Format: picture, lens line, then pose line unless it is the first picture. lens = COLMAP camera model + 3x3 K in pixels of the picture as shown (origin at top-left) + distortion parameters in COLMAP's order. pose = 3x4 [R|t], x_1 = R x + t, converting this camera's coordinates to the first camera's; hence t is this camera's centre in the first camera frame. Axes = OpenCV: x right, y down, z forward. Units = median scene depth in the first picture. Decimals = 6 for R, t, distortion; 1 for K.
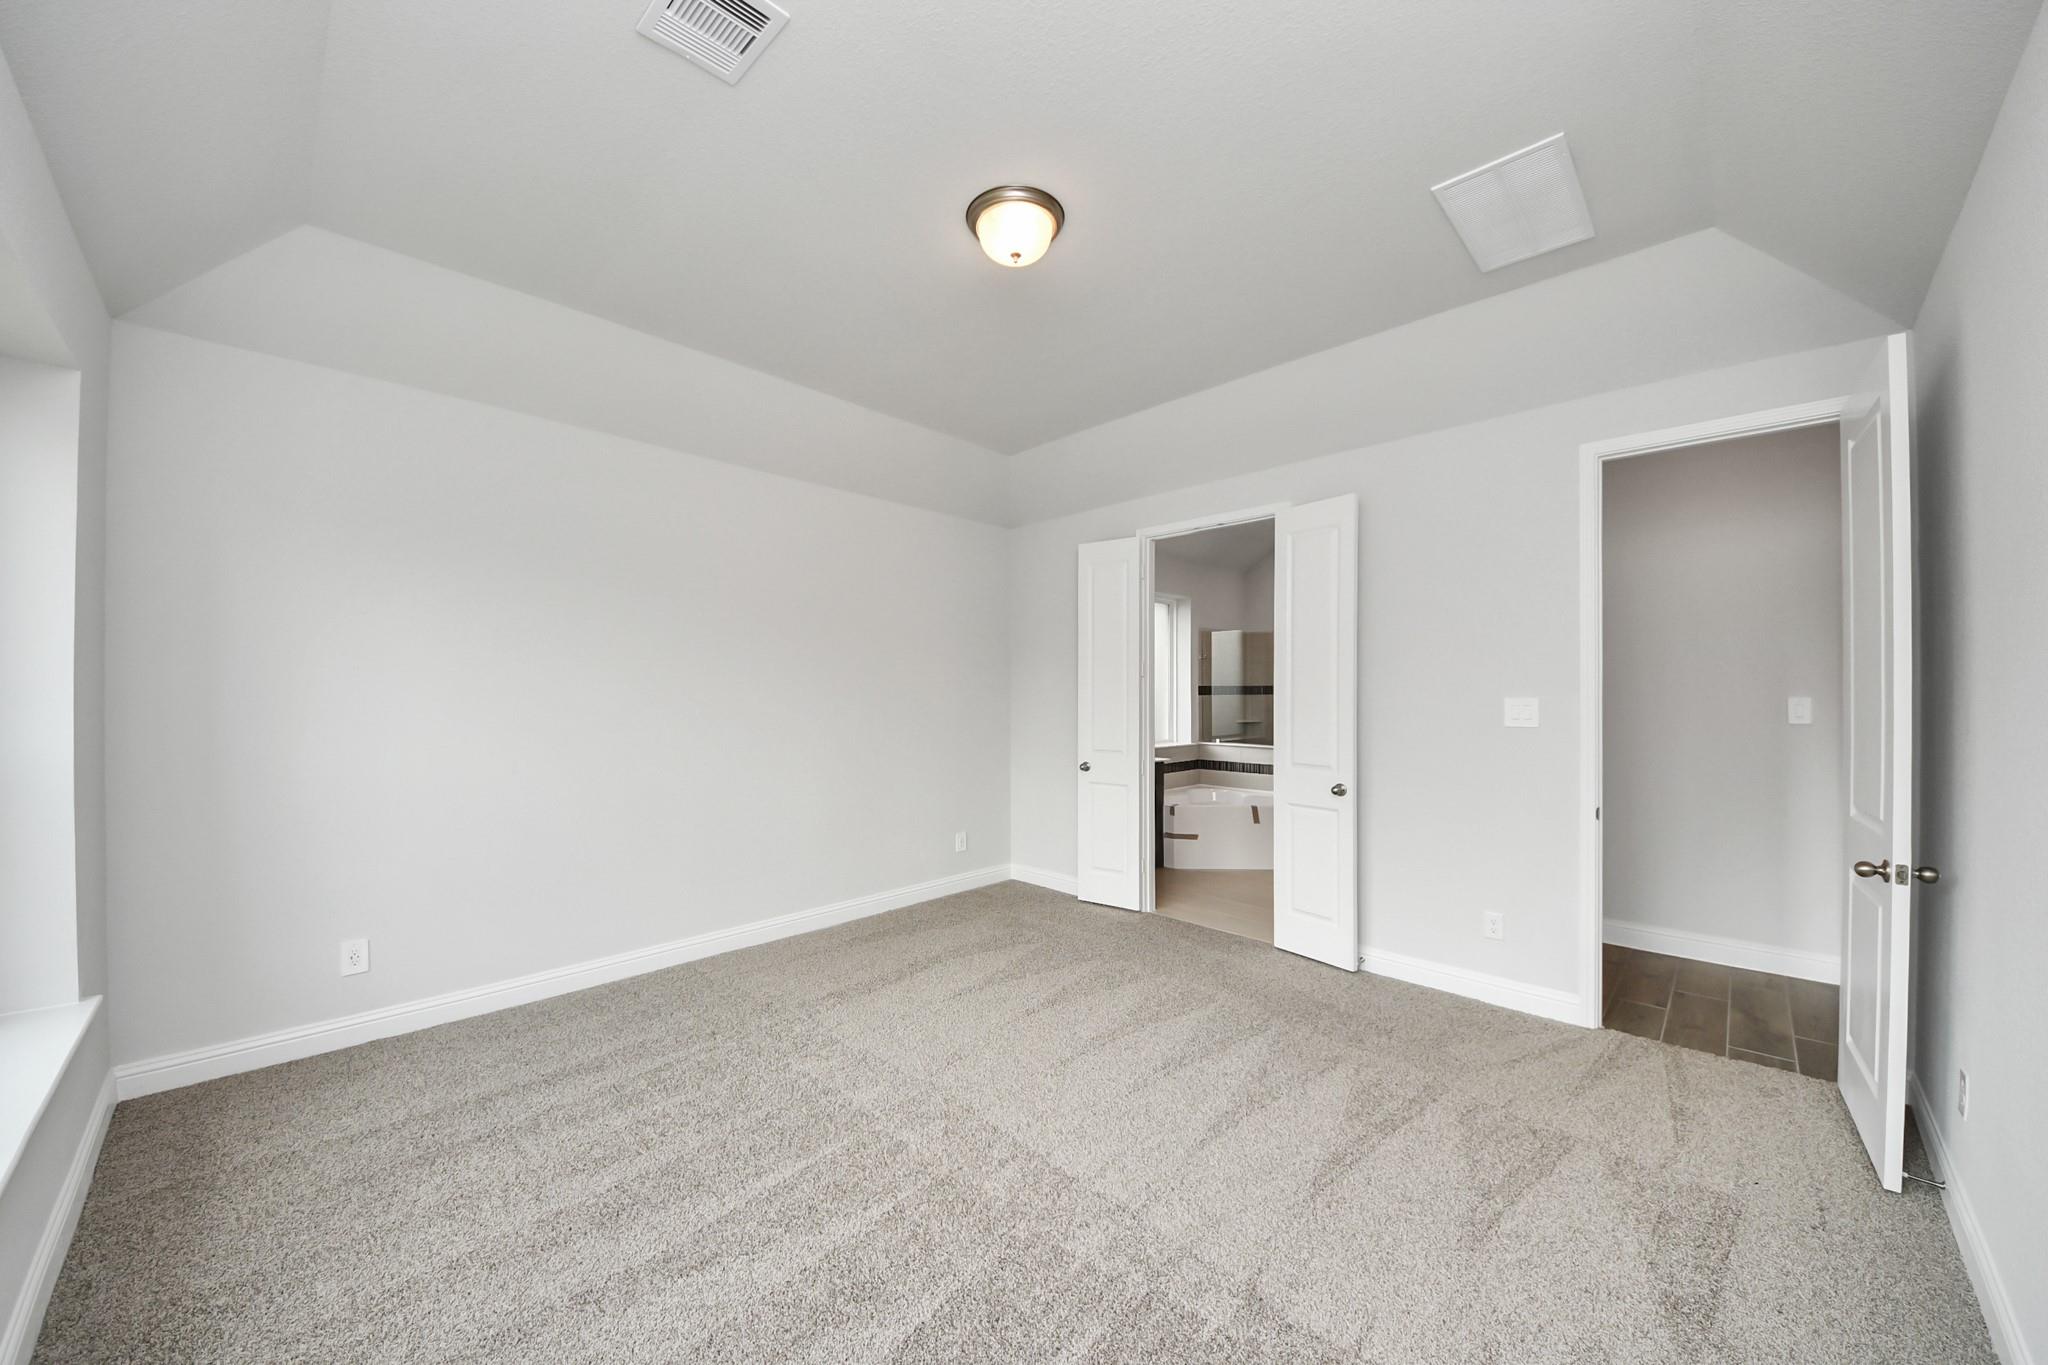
lens RADIAL K [[749.7, 0, 1017.9], [0, 749.7, 693.8], [0, 0, 1]] dist [0.014870, -0.009532]
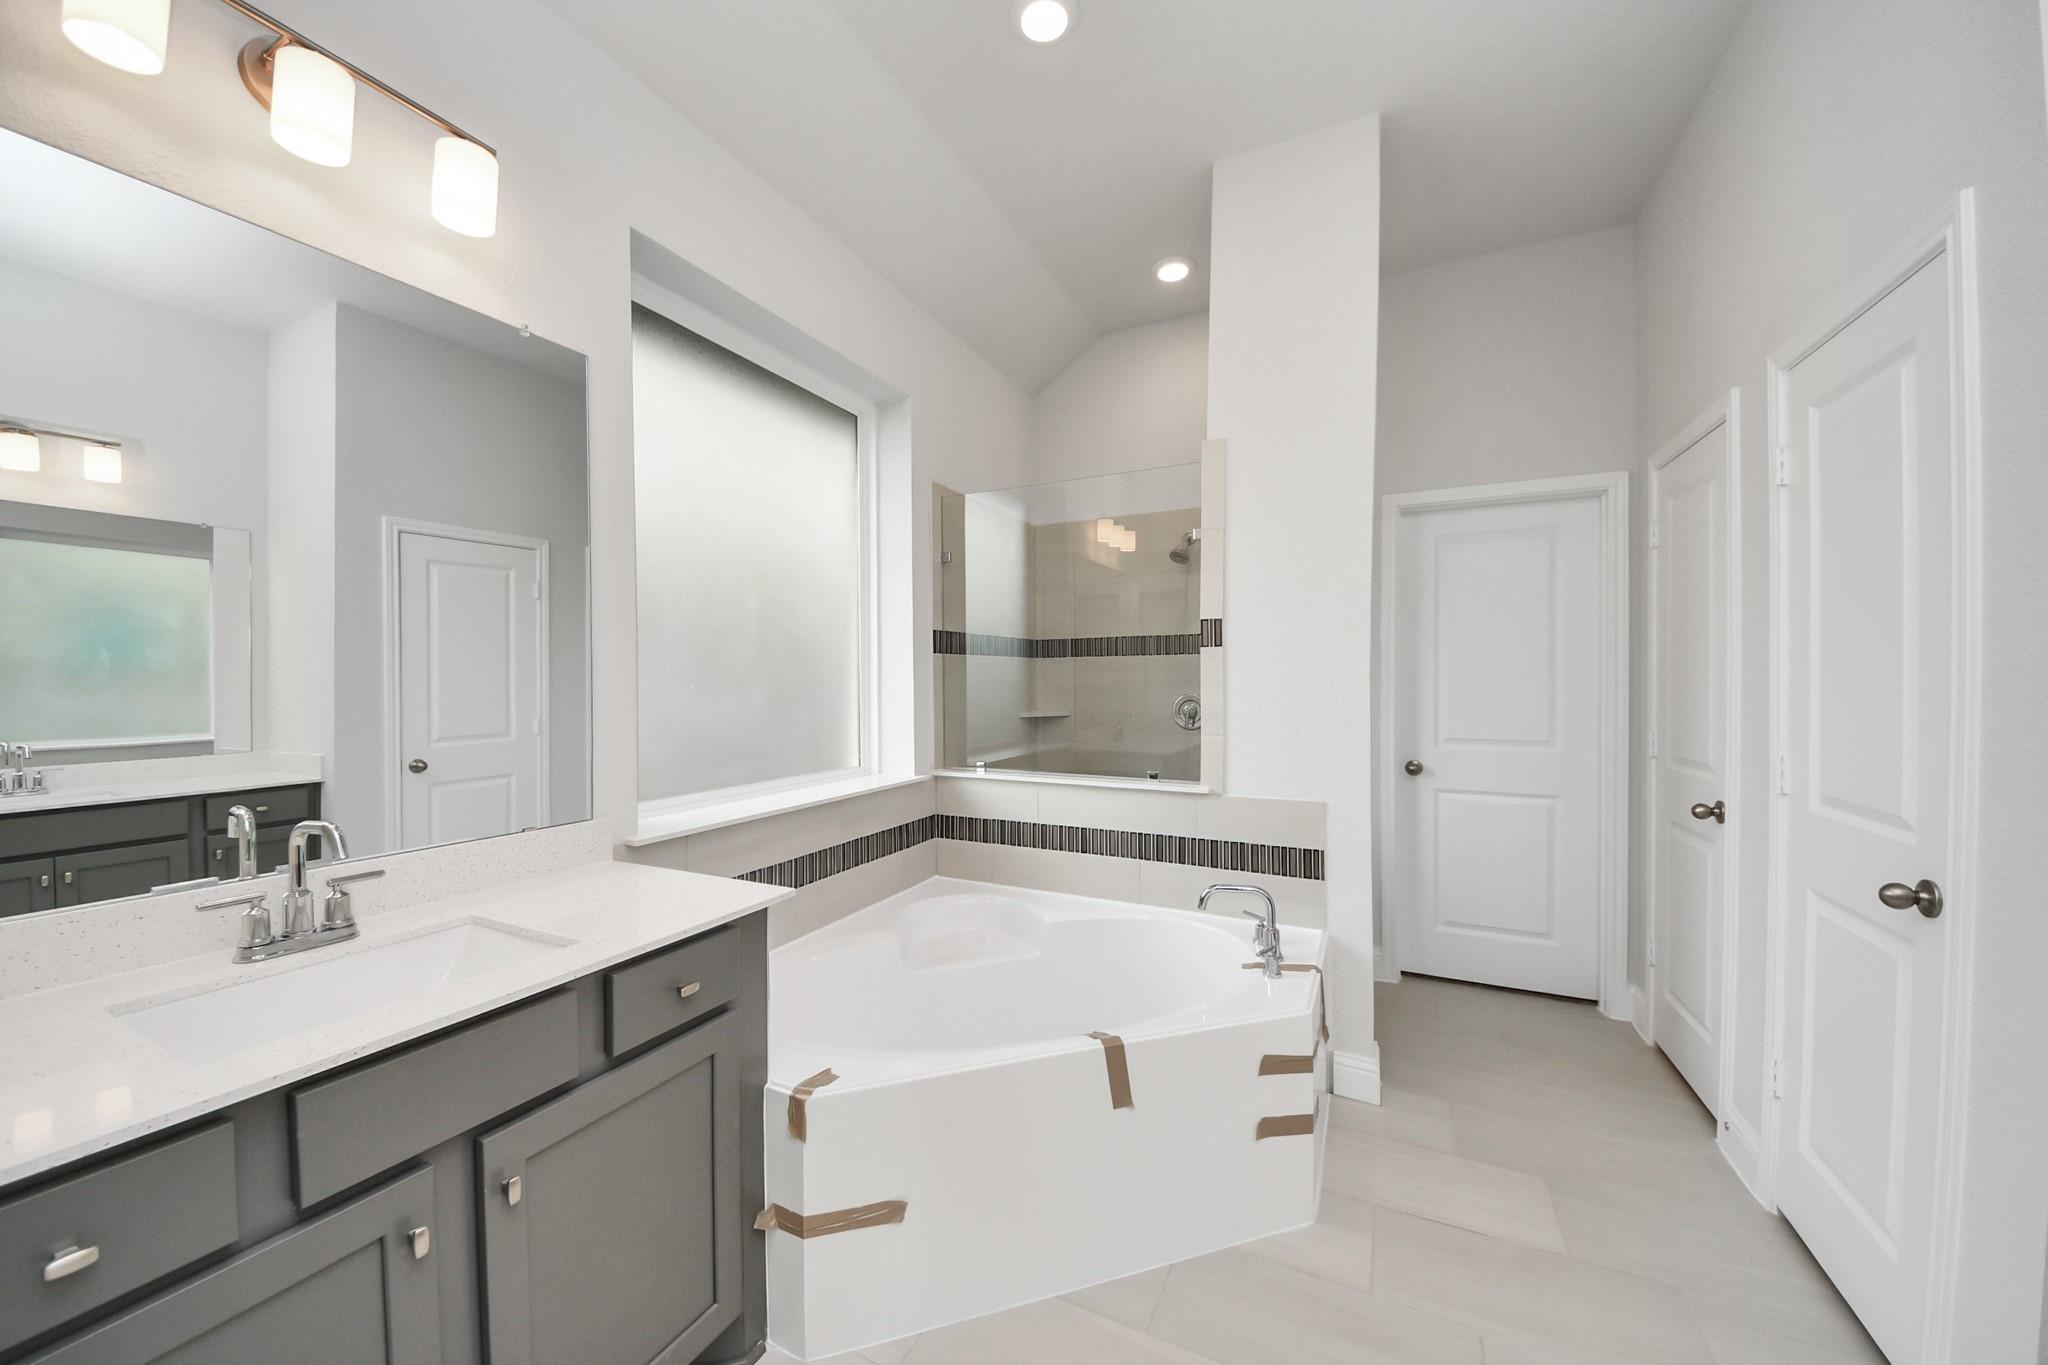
lens RADIAL K [[727.5, 0, 1019.8], [0, 727.5, 688.8], [0, 0, 1]] dist [0.010795, -0.011633]
pose [[0.950158, -0.006799, 0.311695, 0.164099], [0.002408, 0.999892, 0.014472, 0.014739], [-0.311760, -0.013000, 0.950072, 0.620499]]
